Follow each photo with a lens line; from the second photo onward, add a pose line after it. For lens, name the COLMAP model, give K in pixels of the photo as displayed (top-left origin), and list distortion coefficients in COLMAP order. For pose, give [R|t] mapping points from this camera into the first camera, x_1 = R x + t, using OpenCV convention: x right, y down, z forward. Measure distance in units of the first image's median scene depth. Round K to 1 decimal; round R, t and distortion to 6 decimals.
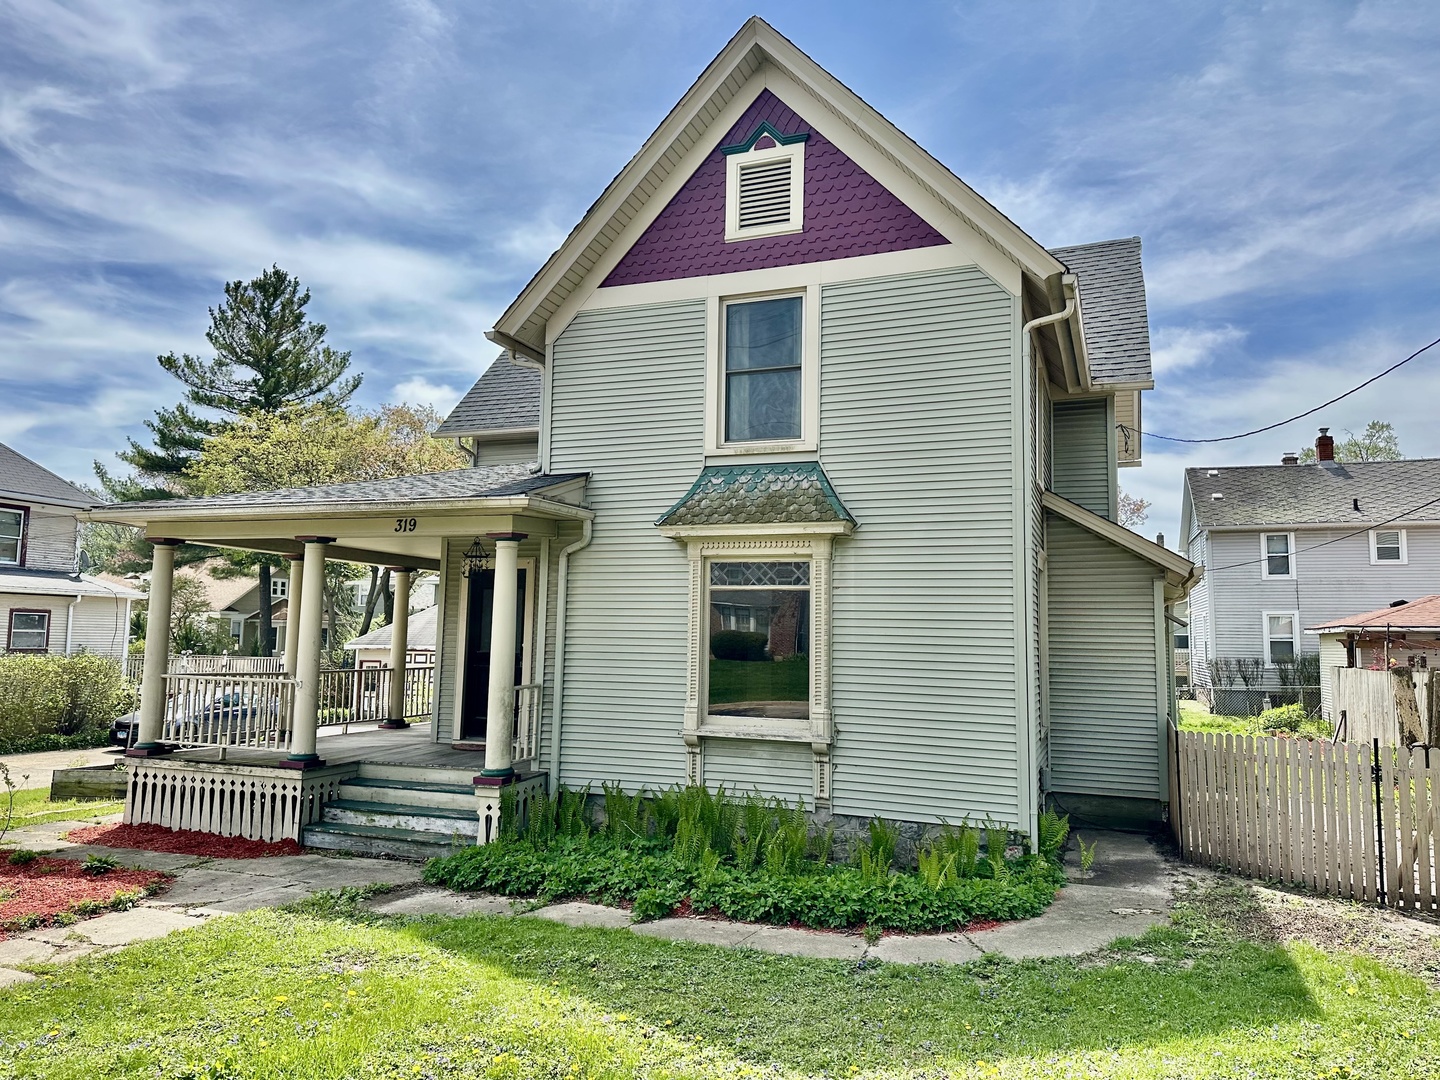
lens RADIAL K [[1002.3, 0, 720.0], [0, 1002.3, 540.0], [0, 0, 1]] dist [0.005247, 0.001245]
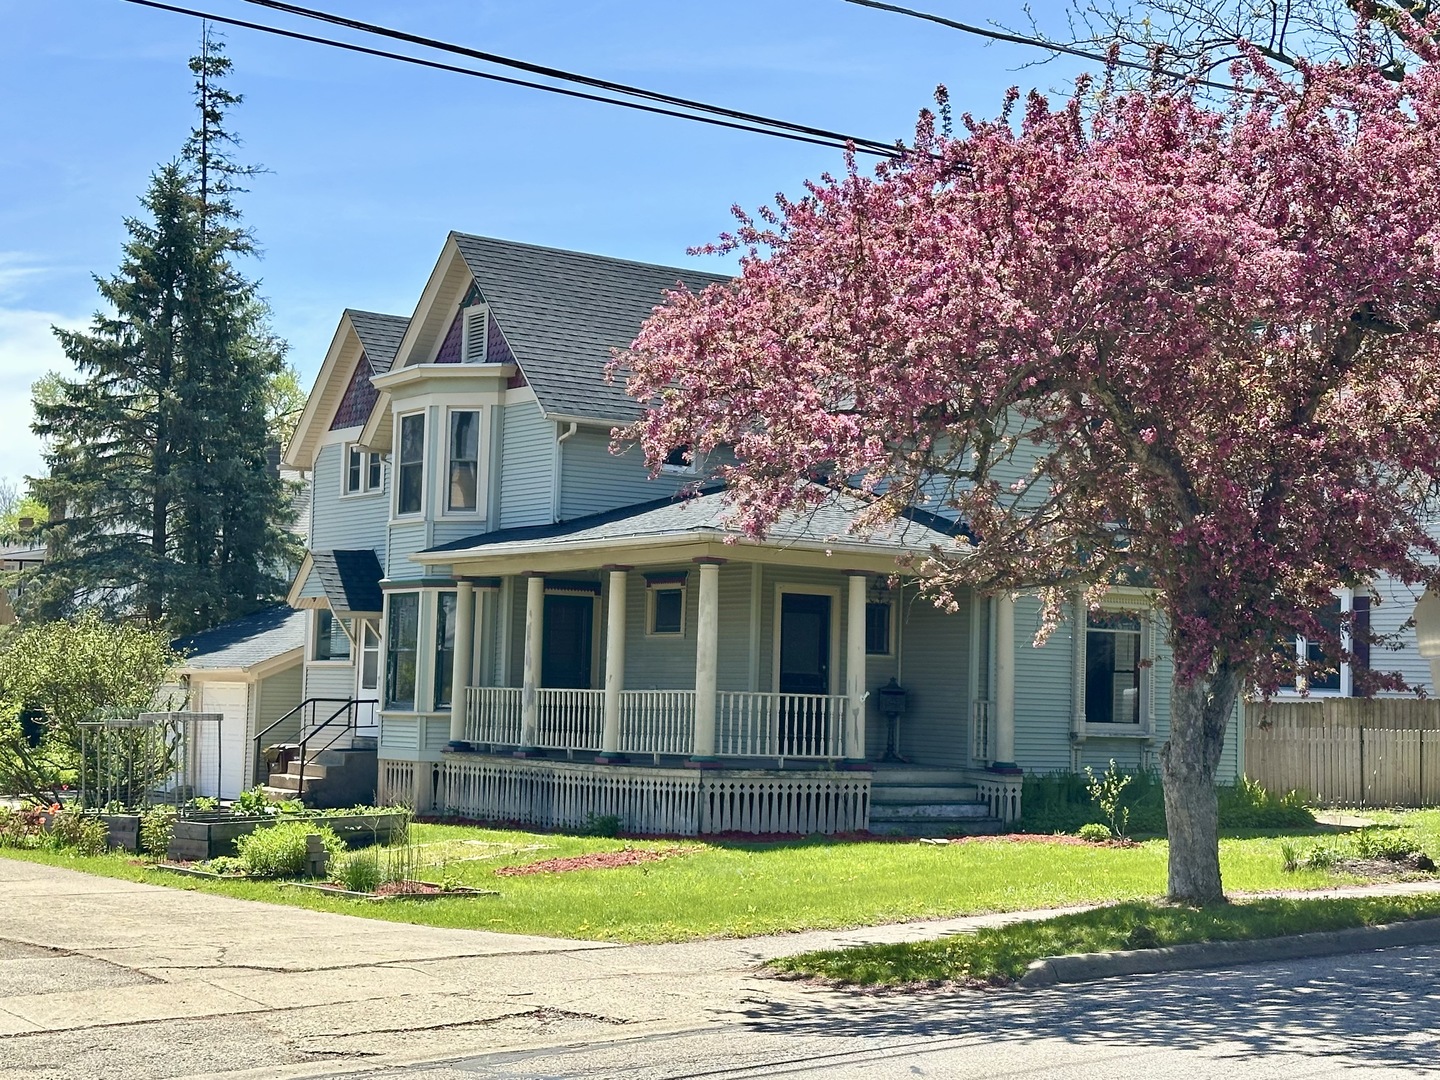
lens RADIAL K [[2388.2, 0, 720.0], [0, 2388.2, 540.0], [0, 0, 1]] dist [-0.016374, 1.550781]
pose [[0.556334, 0.056185, 0.829057, -2.771371], [-0.106182, 0.994339, 0.003866, -0.030196], [-0.824147, -0.090181, 0.559151, -0.377968]]
